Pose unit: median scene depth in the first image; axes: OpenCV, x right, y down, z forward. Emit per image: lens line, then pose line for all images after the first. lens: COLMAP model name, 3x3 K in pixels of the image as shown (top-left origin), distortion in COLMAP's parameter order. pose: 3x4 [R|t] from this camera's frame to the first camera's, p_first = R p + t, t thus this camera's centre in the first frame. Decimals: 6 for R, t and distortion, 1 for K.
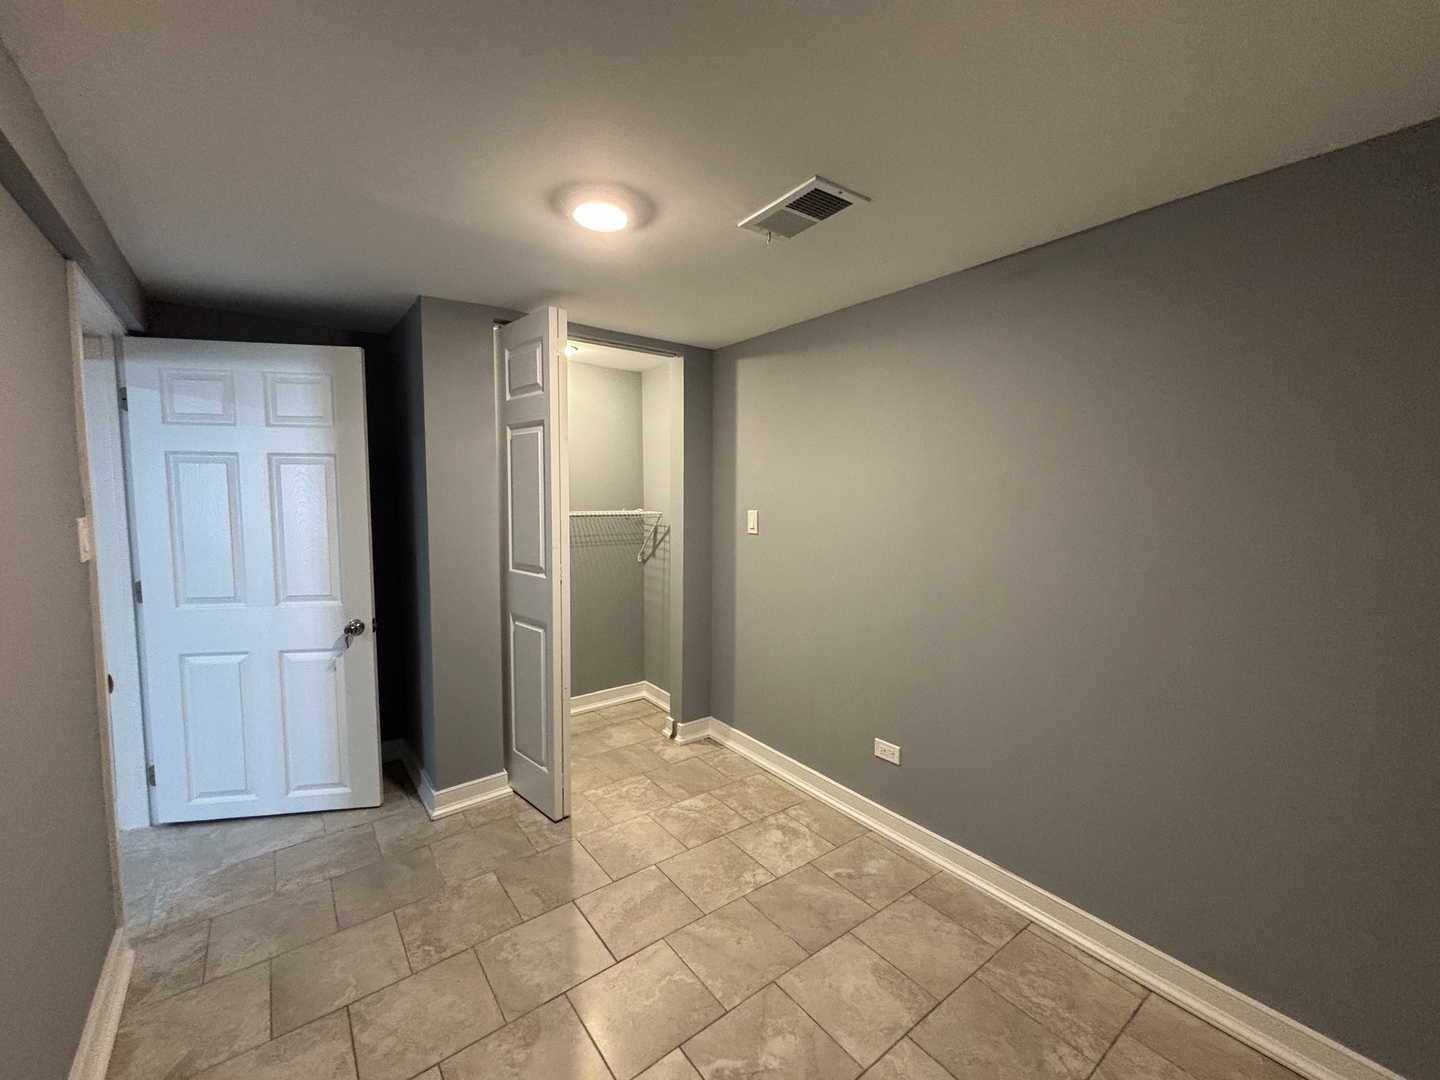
lens RADIAL K [[585.3, 0, 719.7], [0, 585.3, 536.5], [0, 0, 1]] dist [-0.003049, 0.001236]
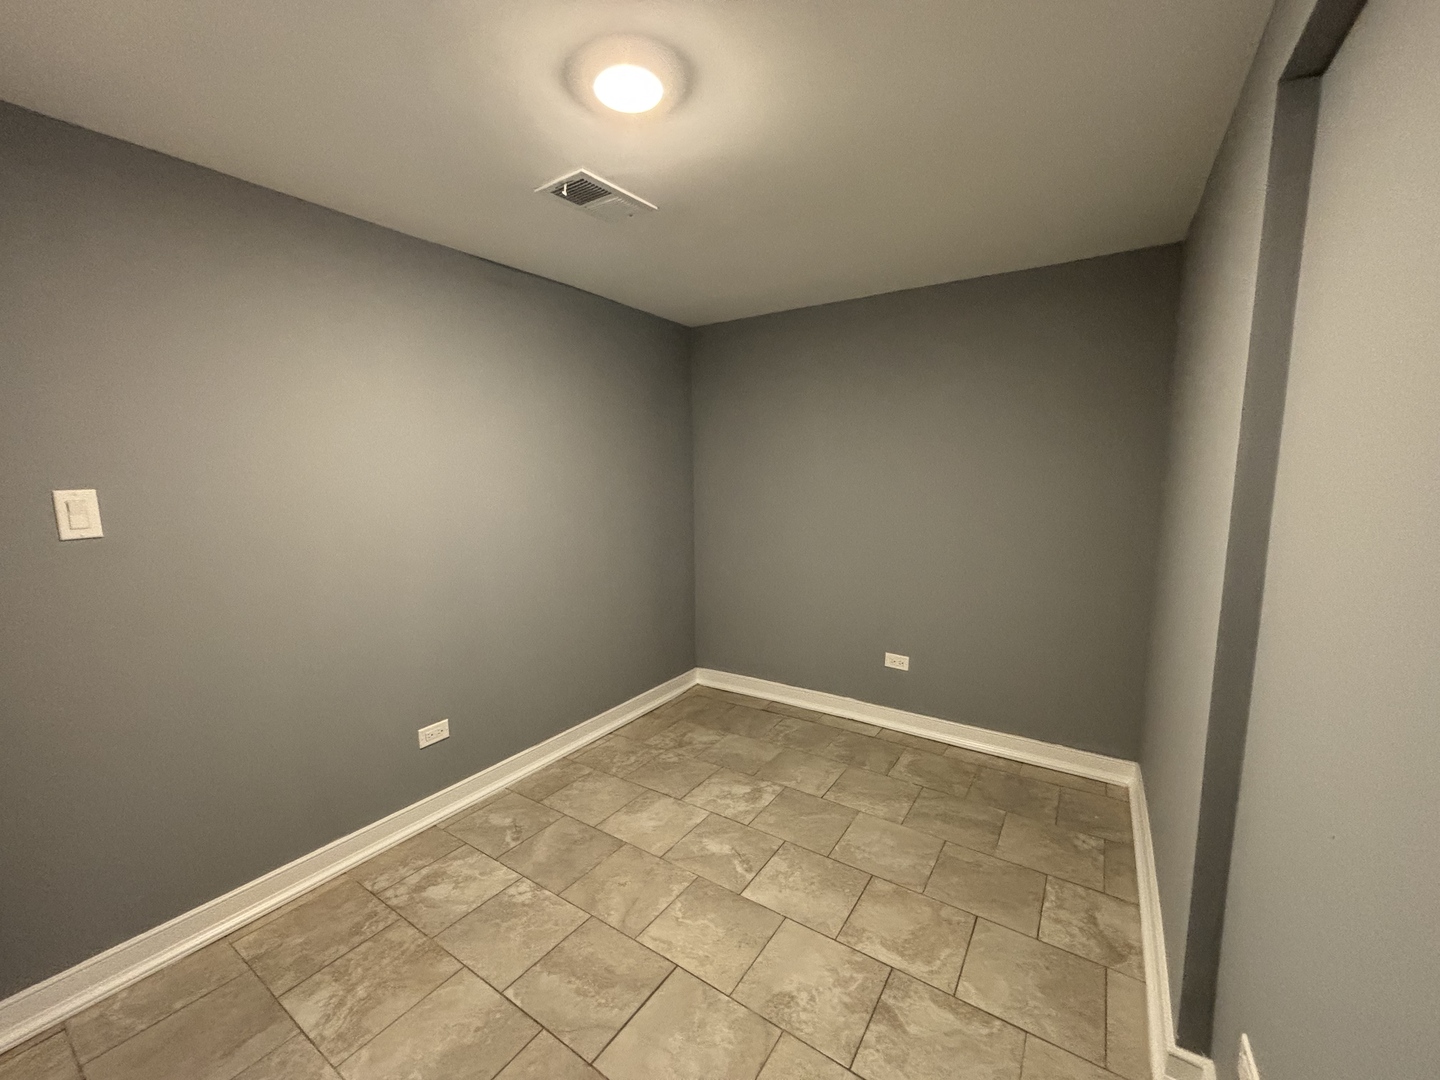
lens RADIAL K [[585.3, 0, 717.4], [0, 585.3, 531.9], [0, 0, 1]] dist [-0.003049, 0.001236]
pose [[-0.322765, -0.107657, 0.940336, -0.915847], [0.071725, 0.987871, 0.137718, -0.063430], [-0.943758, 0.111896, -0.311129, 1.066996]]
